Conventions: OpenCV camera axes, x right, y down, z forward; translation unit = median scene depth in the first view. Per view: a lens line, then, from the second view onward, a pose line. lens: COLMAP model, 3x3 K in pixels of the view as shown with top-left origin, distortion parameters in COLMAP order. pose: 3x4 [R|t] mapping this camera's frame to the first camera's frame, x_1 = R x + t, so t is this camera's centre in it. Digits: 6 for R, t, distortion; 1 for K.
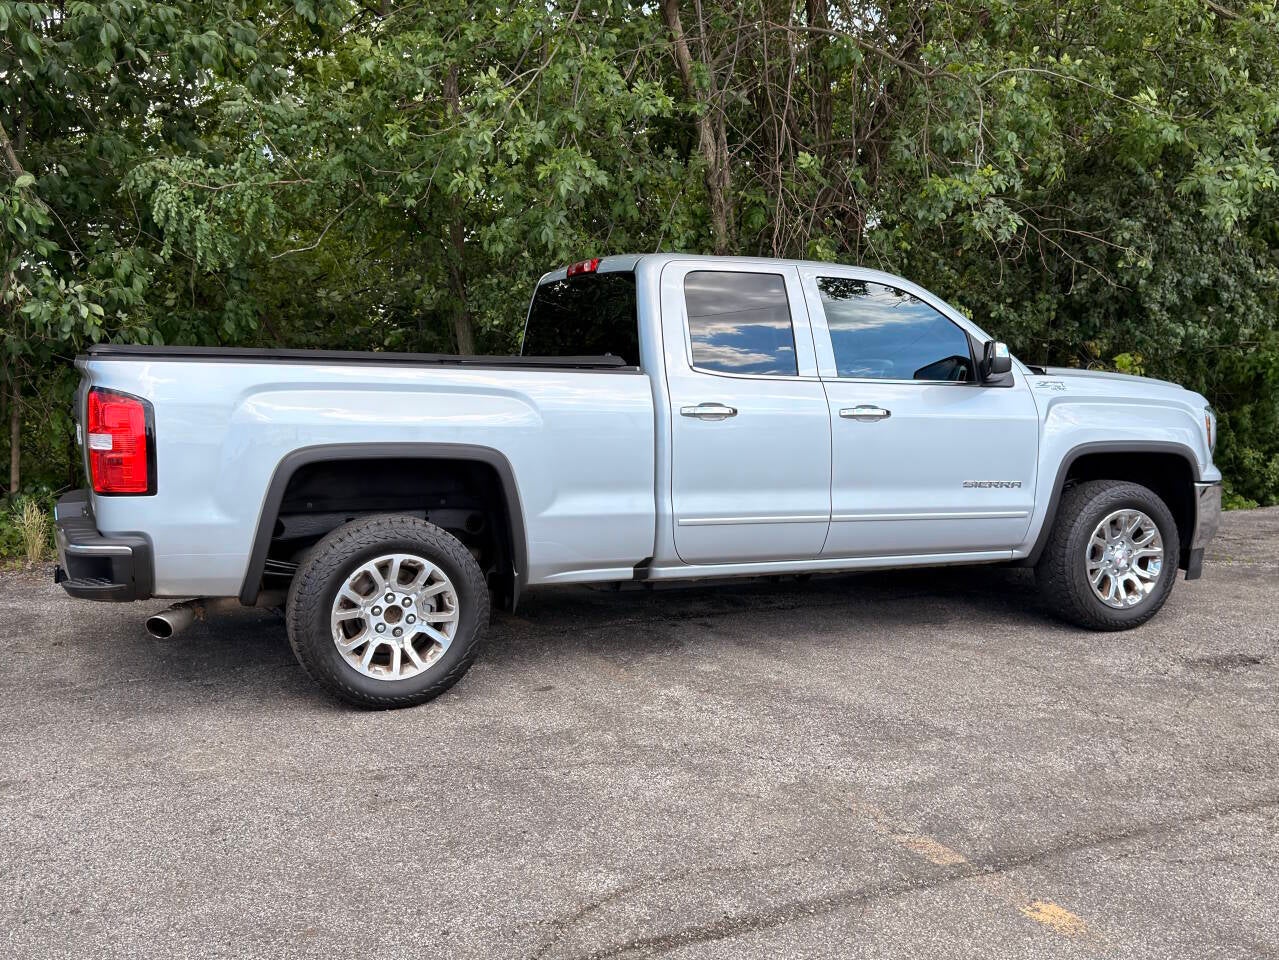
lens RADIAL K [[1237.2, 0, 639.5], [0, 1237.2, 480.0], [0, 0, 1]] dist [0.209790, -0.449098]
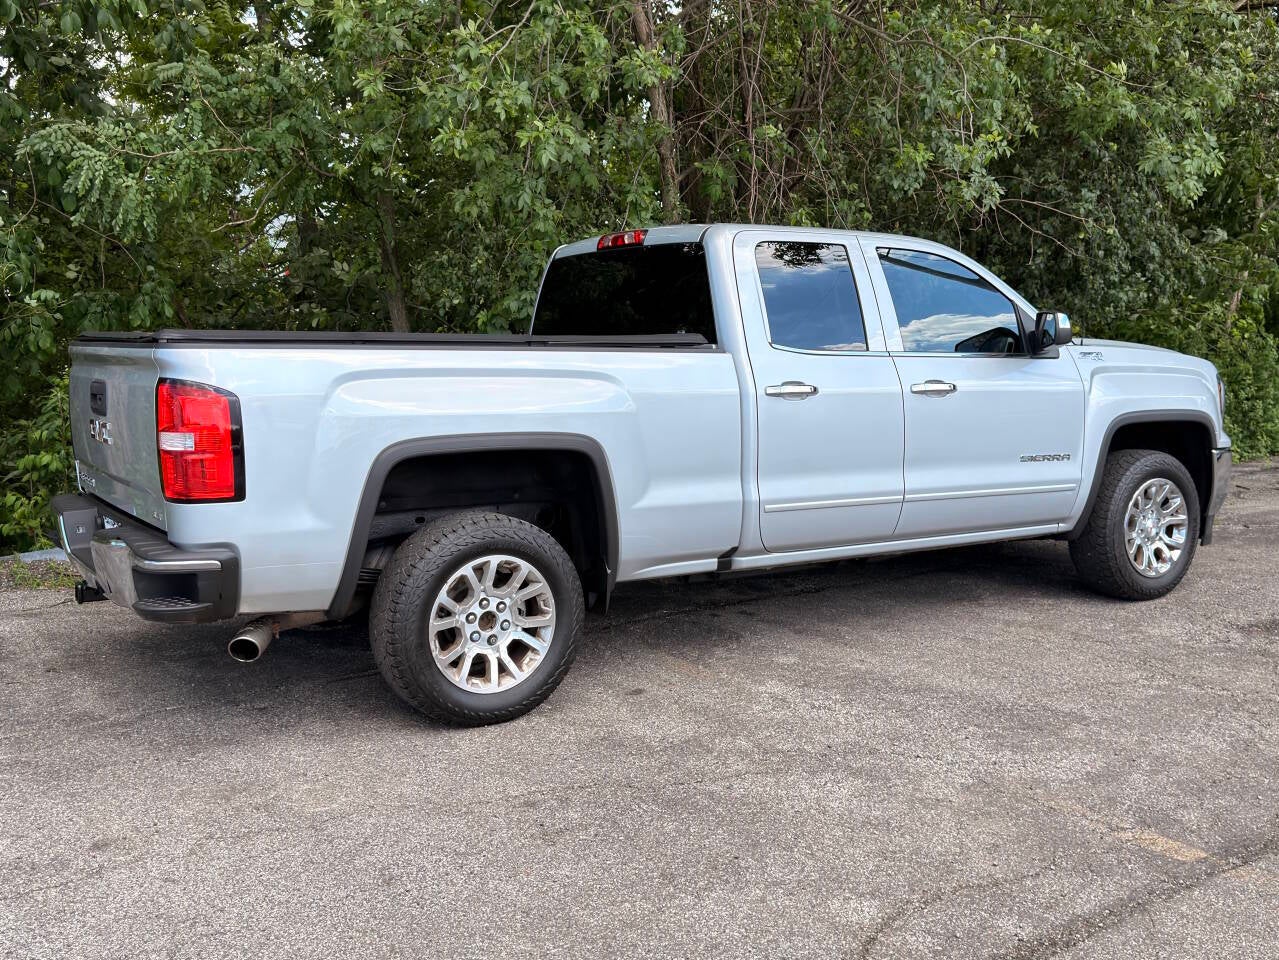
lens RADIAL K [[1237.2, 0, 639.5], [0, 1237.2, 480.0], [0, 0, 1]] dist [0.209790, -0.449098]
pose [[0.989300, -0.032778, 0.142167, -0.205978], [0.030218, 0.999341, 0.020133, -0.010162], [-0.142733, -0.015621, 0.989638, 0.081941]]
